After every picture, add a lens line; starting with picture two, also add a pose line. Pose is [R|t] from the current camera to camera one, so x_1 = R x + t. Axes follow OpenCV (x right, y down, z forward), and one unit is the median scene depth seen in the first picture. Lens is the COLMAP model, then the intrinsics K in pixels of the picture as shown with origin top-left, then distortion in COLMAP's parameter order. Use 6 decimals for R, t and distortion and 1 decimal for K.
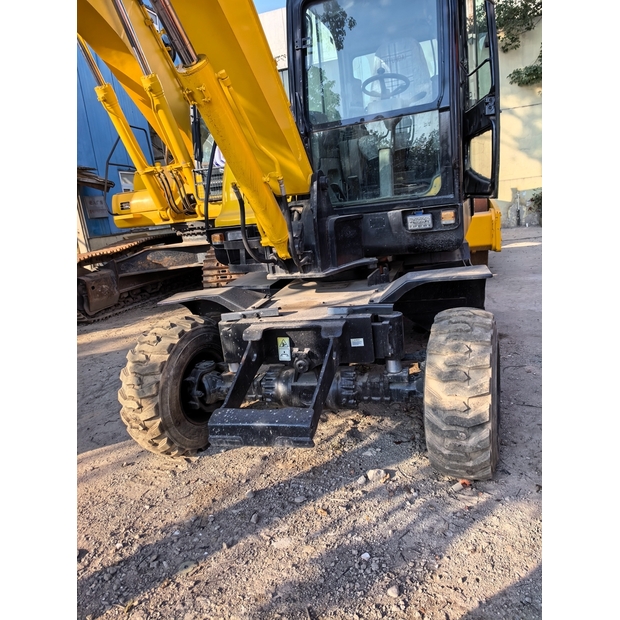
lens RADIAL K [[442.0, 0, 320.4], [0, 442.0, 301.6], [0, 0, 1]] dist [0.053722, -0.057383]
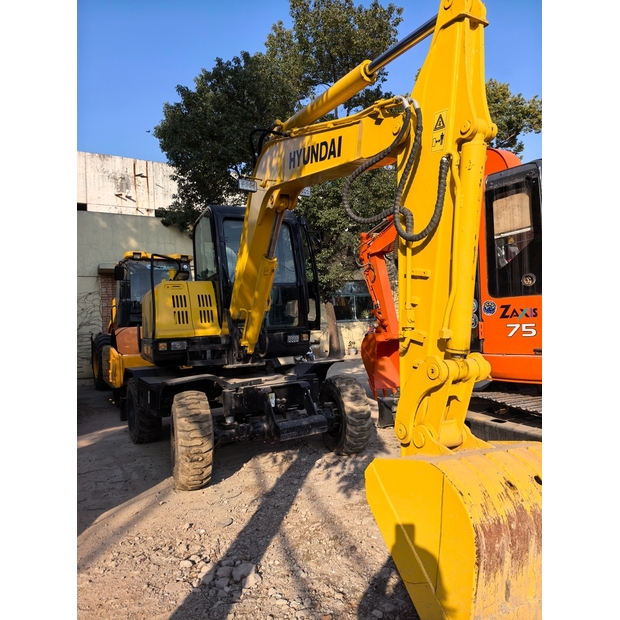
lens RADIAL K [[442.0, 0, 313.0], [0, 442.0, 311.3], [0, 0, 1]] dist [0.053722, -0.057383]
pose [[0.697683, 0.096745, 0.709844, -1.282887], [0.128499, 0.957872, -0.256846, 0.245575], [-0.704788, 0.270411, 0.655860, -0.406202]]
